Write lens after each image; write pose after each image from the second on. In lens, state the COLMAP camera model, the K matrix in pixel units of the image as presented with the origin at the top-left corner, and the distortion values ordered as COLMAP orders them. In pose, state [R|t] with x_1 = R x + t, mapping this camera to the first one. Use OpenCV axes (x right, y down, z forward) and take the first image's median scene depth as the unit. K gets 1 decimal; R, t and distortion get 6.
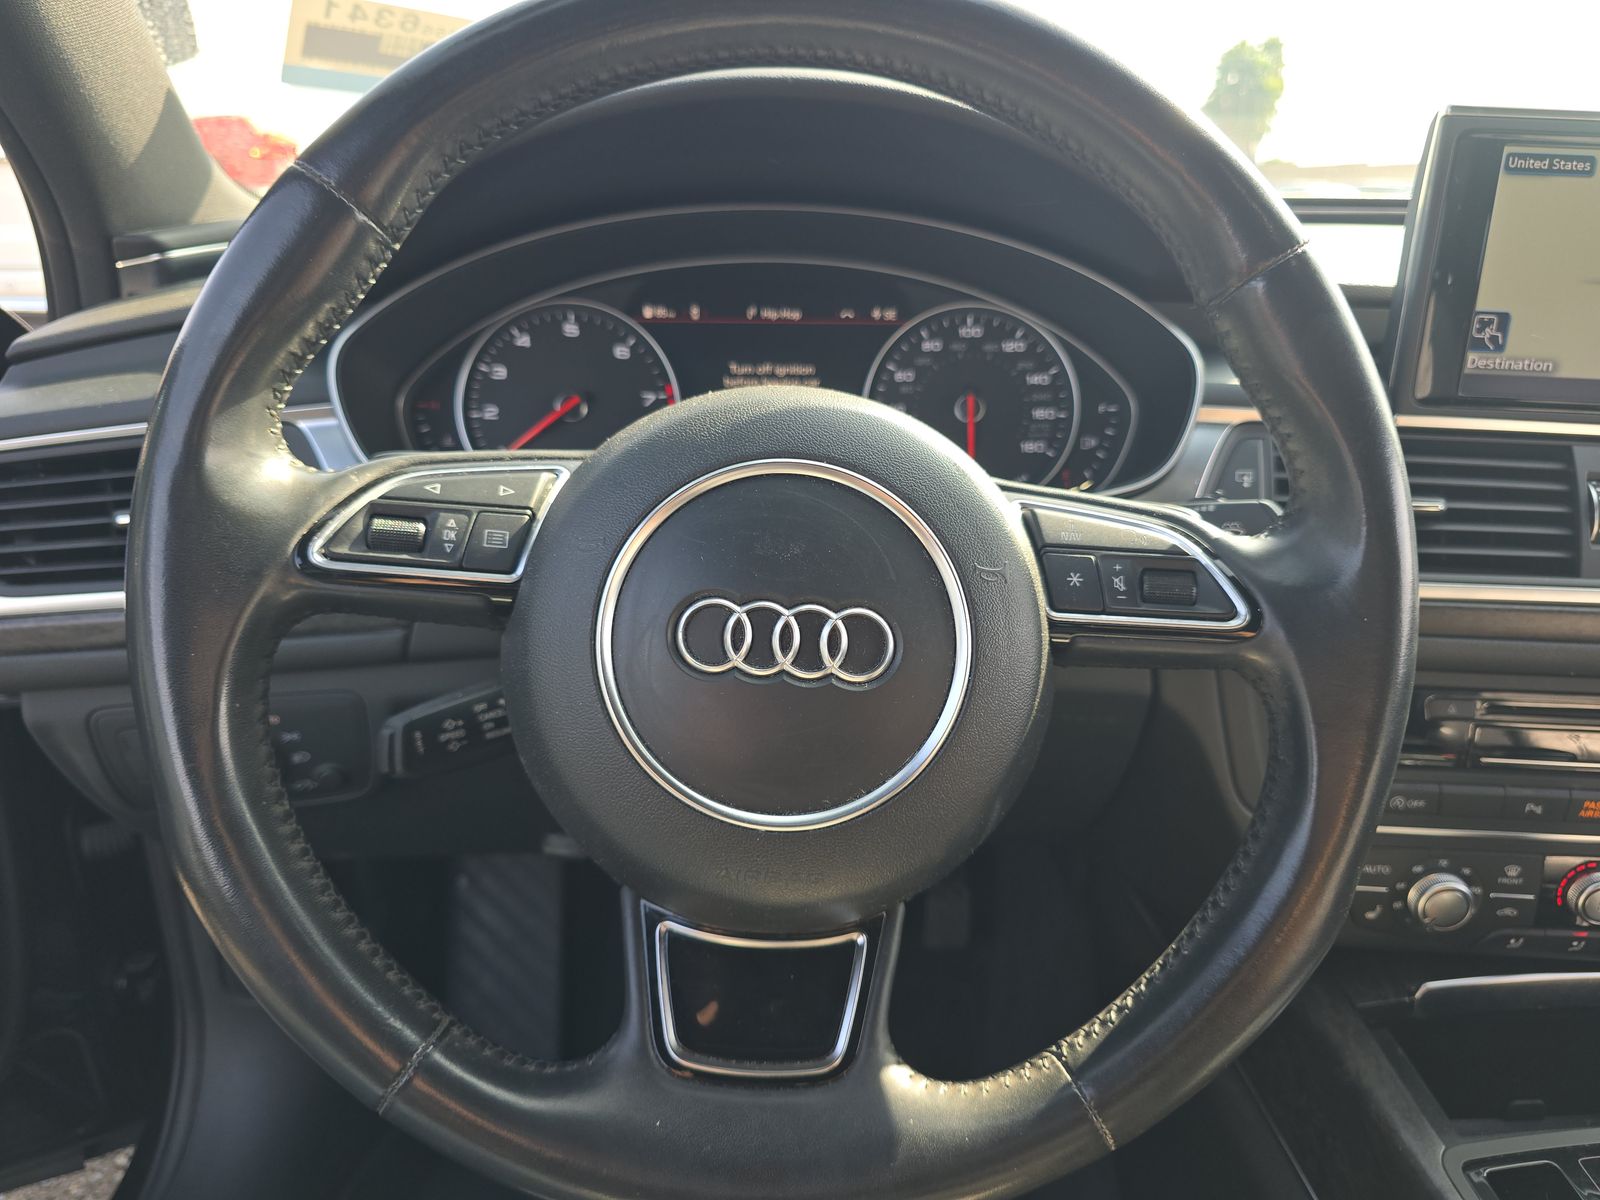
lens RADIAL K [[1087.8, 0, 830.6], [0, 1087.8, 596.0], [0, 0, 1]] dist [0.020525, -0.014293]
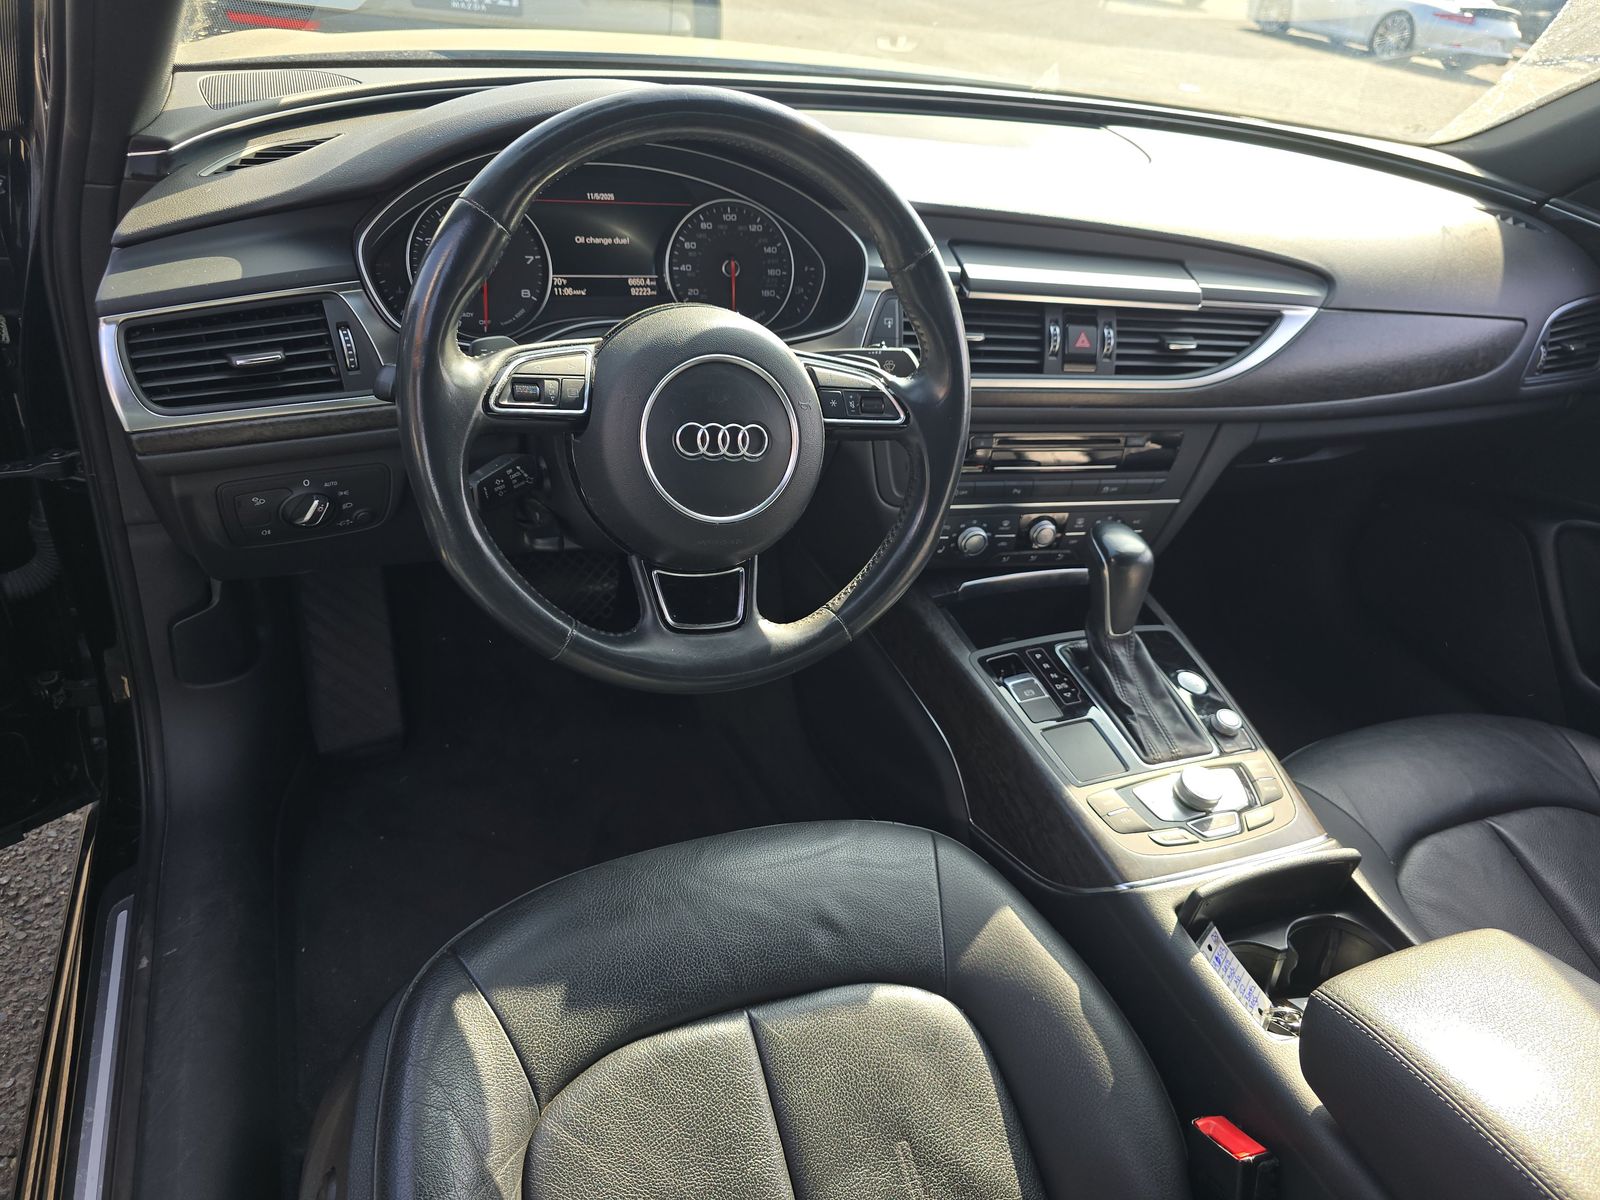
lens RADIAL K [[1087.8, 0, 805.3], [0, 1087.8, 591.6], [0, 0, 1]] dist [0.020525, -0.014293]
pose [[0.938722, -0.087731, 0.333323, -0.514447], [-0.002752, 0.965126, 0.261772, -0.192911], [-0.344664, -0.246648, 0.905744, -0.922755]]
